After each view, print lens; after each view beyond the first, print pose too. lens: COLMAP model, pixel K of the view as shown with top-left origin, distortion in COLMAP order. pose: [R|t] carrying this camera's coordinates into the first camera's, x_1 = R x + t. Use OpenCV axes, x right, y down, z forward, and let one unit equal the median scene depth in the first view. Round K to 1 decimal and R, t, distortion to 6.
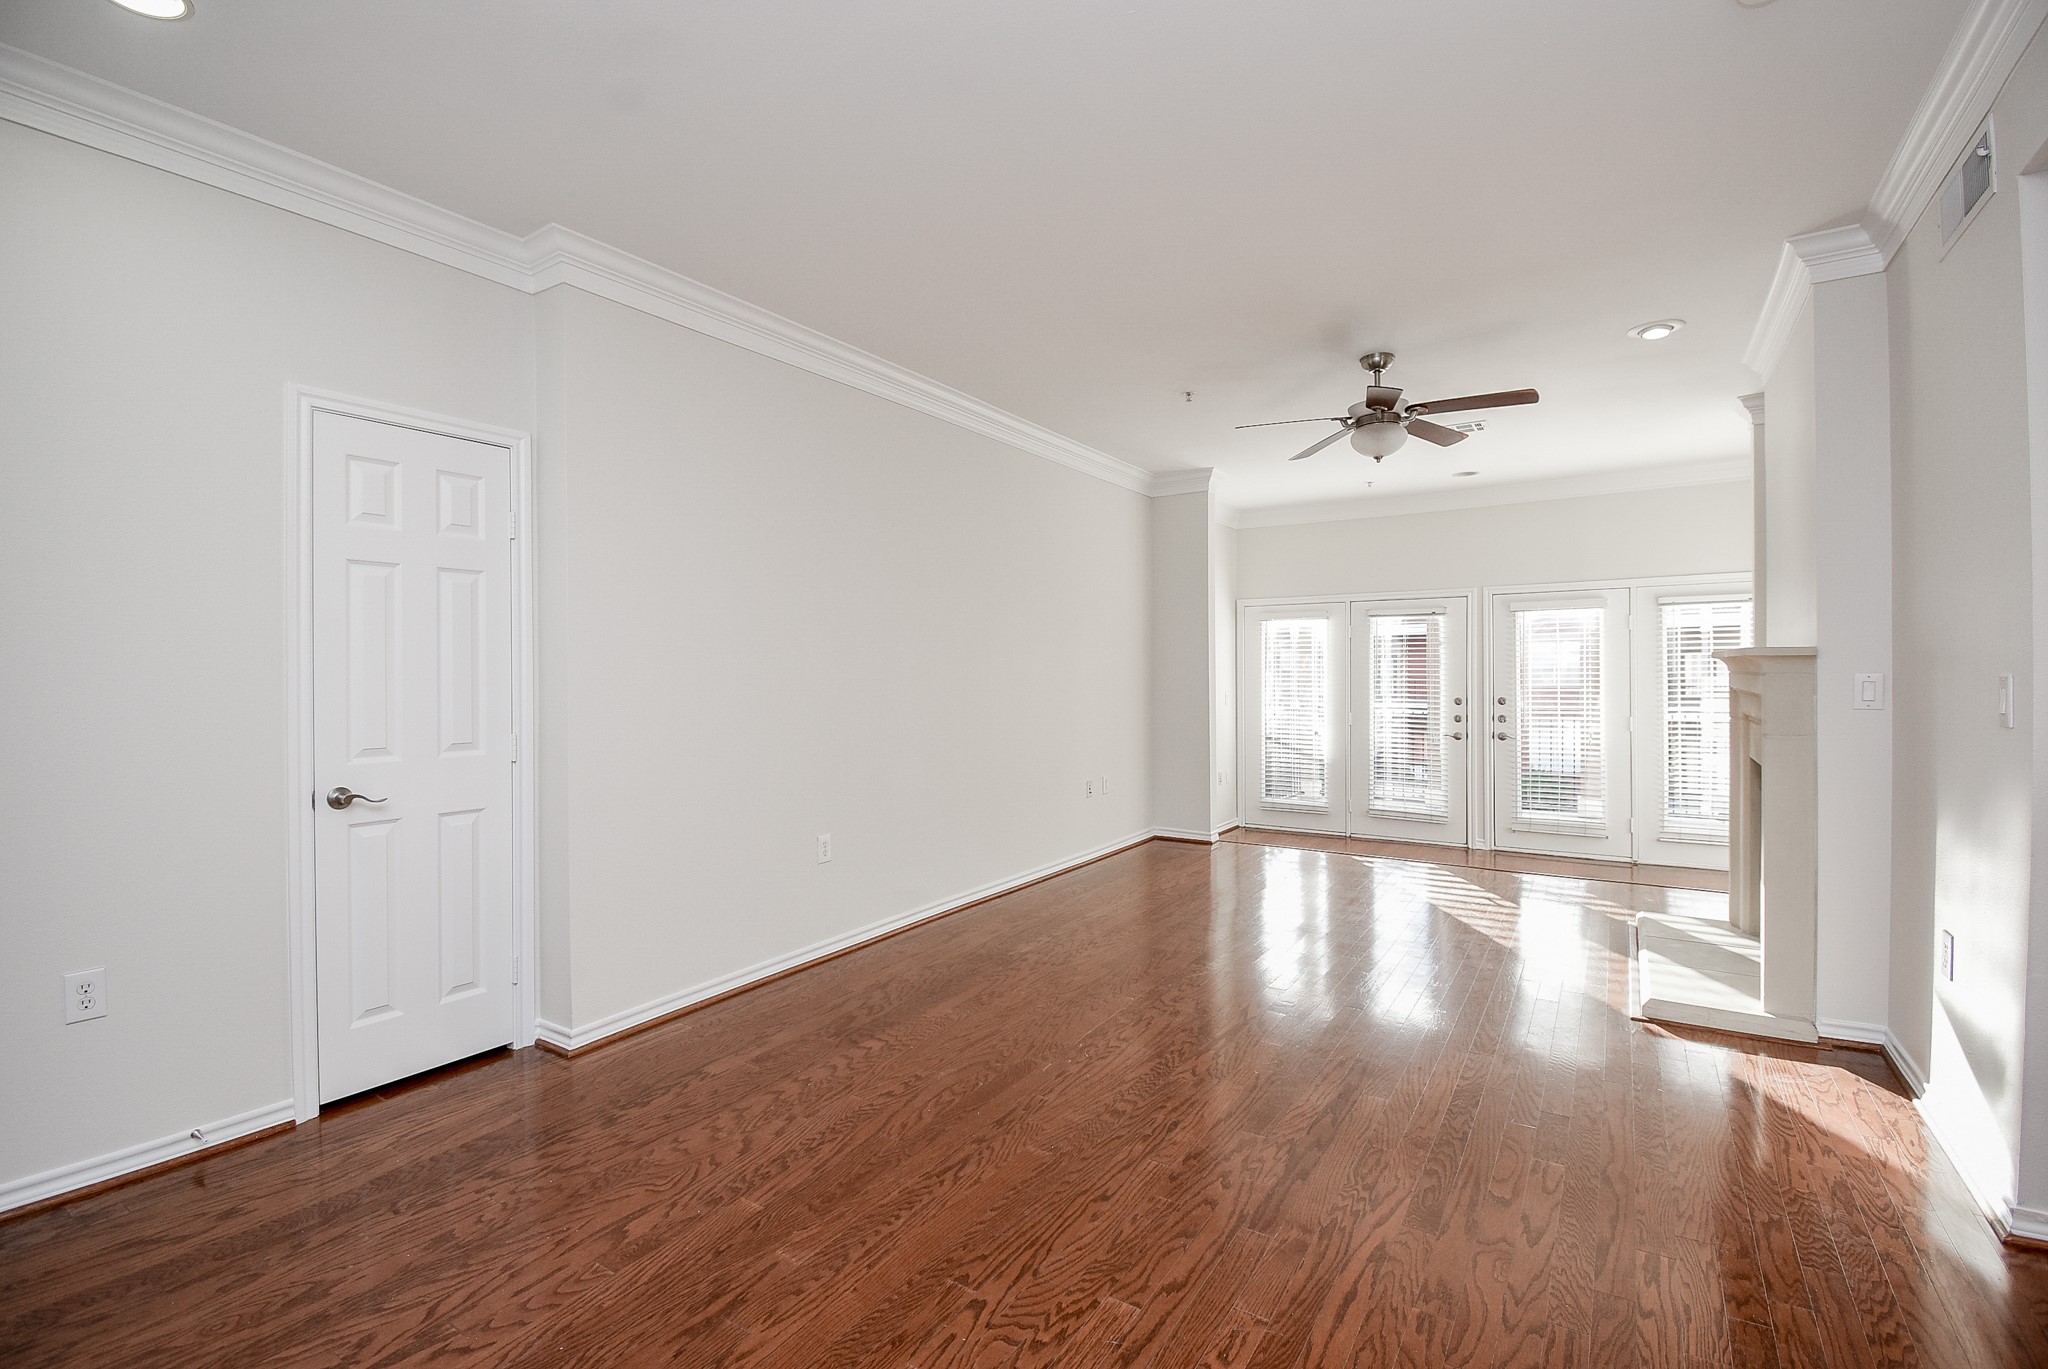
lens RADIAL K [[910.9, 0, 1028.3], [0, 910.9, 677.0], [0, 0, 1]] dist [-0.013148, -0.003314]
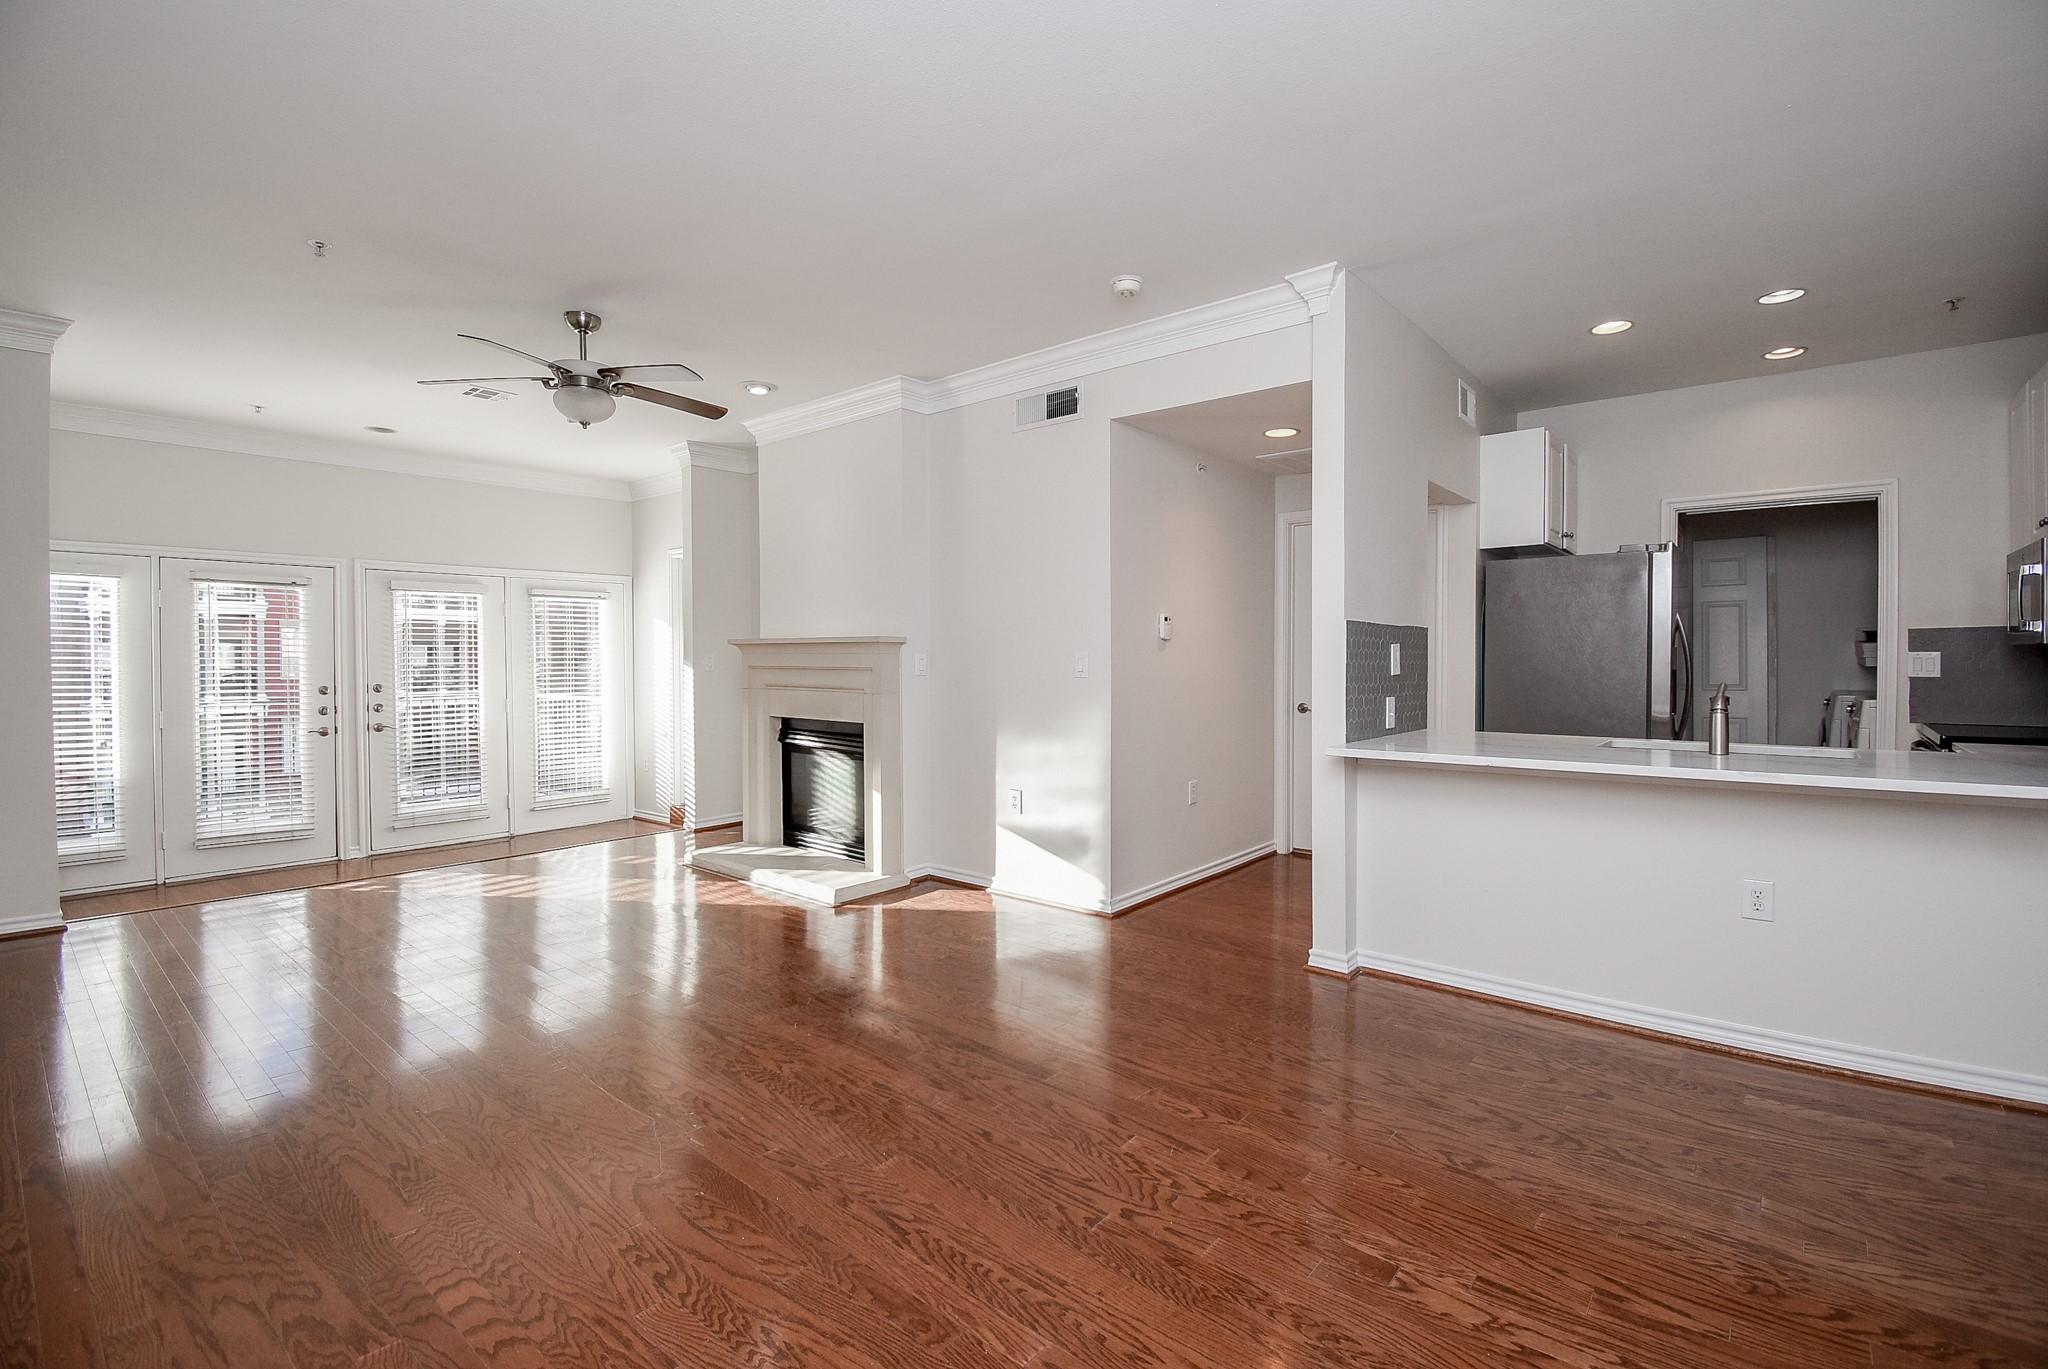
lens RADIAL K [[910.9, 0, 1027.3], [0, 910.9, 677.4], [0, 0, 1]] dist [-0.013148, -0.003314]
pose [[0.111530, -0.016333, 0.993627, -0.406581], [0.007416, 0.999851, 0.015603, 0.008826], [-0.993733, 0.005628, 0.111634, 0.350654]]
